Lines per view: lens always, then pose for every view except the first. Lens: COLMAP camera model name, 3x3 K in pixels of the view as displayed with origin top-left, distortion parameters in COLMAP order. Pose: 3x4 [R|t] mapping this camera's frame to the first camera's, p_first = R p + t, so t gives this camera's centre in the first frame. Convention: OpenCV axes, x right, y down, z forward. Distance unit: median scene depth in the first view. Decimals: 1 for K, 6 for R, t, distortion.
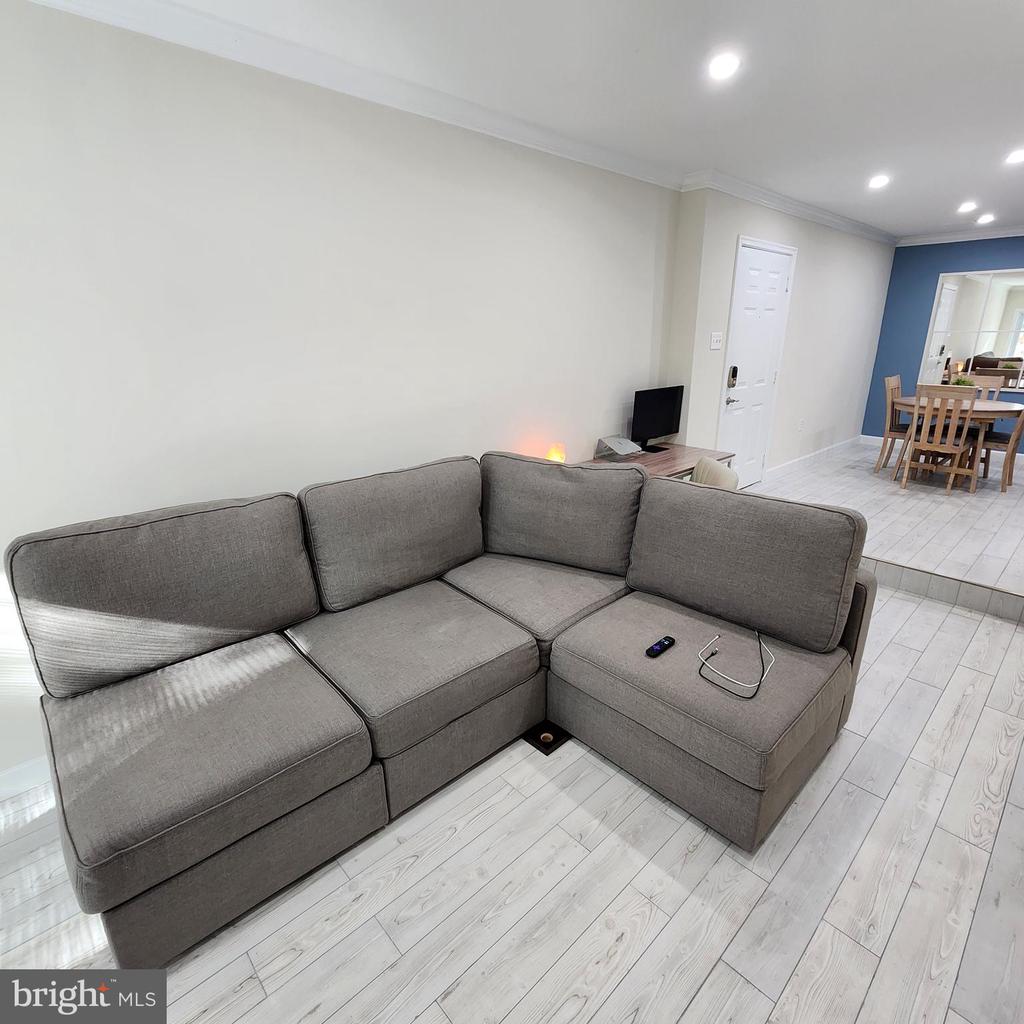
lens RADIAL K [[559.9, 0, 522.1], [0, 559.9, 515.0], [0, 0, 1]] dist [-0.001755, 0.000119]
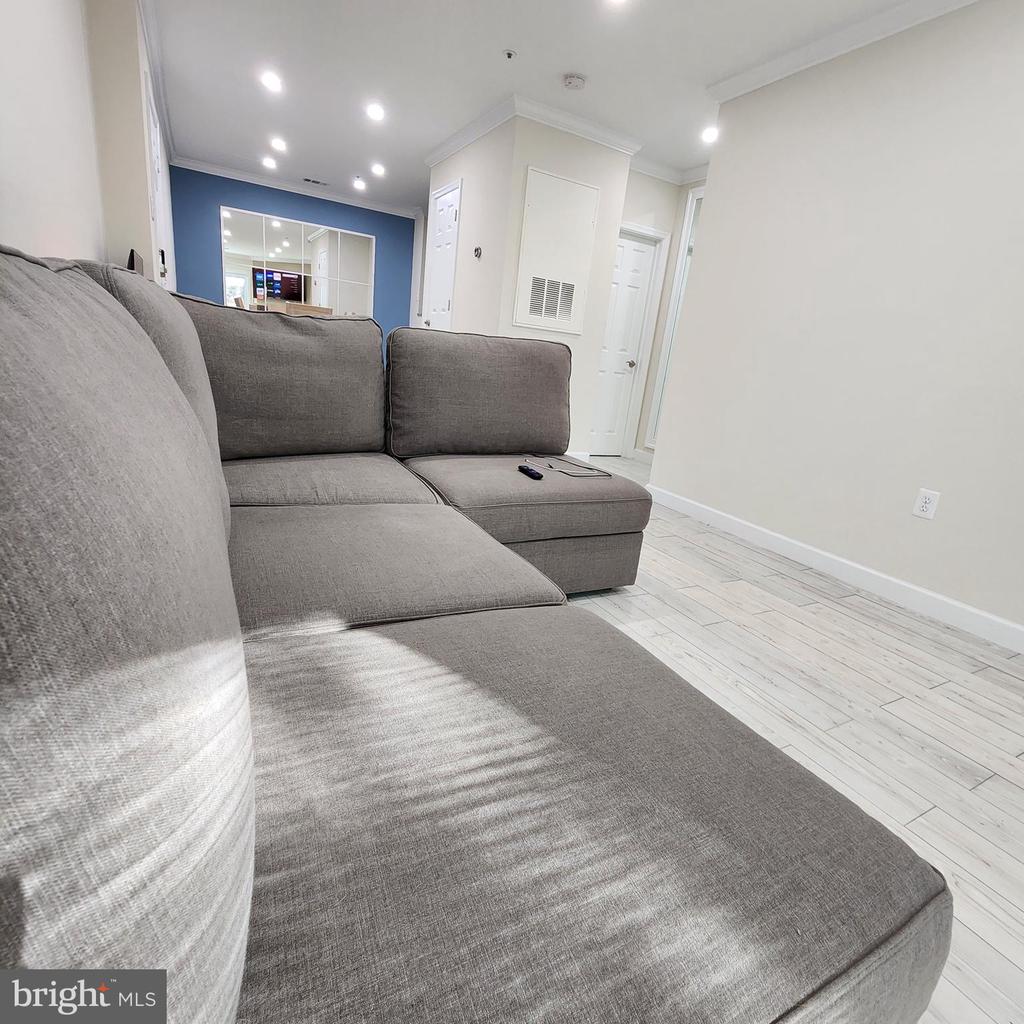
lens RADIAL K [[559.9, 0, 524.7], [0, 559.9, 514.4], [0, 0, 1]] dist [-0.001755, 0.000119]
pose [[0.247872, -0.243475, 0.937699, -0.594350], [0.194789, 0.960663, 0.197947, 0.076969], [-0.949008, 0.133588, 0.285548, 0.555202]]
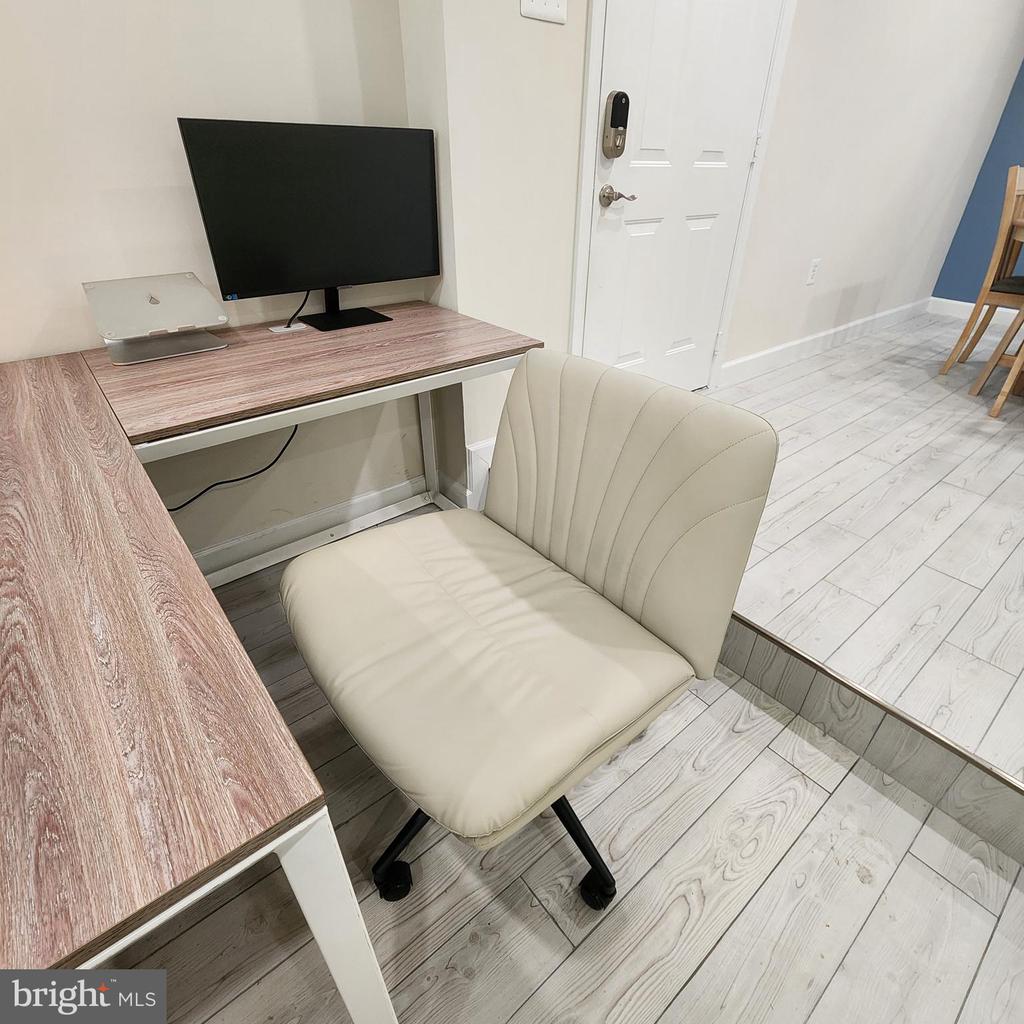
lens RADIAL K [[559.9, 0, 521.1], [0, 559.9, 516.2], [0, 0, 1]] dist [-0.001755, 0.000119]
pose [[0.997384, 0.052831, -0.049344, 0.598840], [-0.038816, 0.967217, 0.250968, -0.140000], [0.060985, -0.248396, 0.966737, 0.966715]]
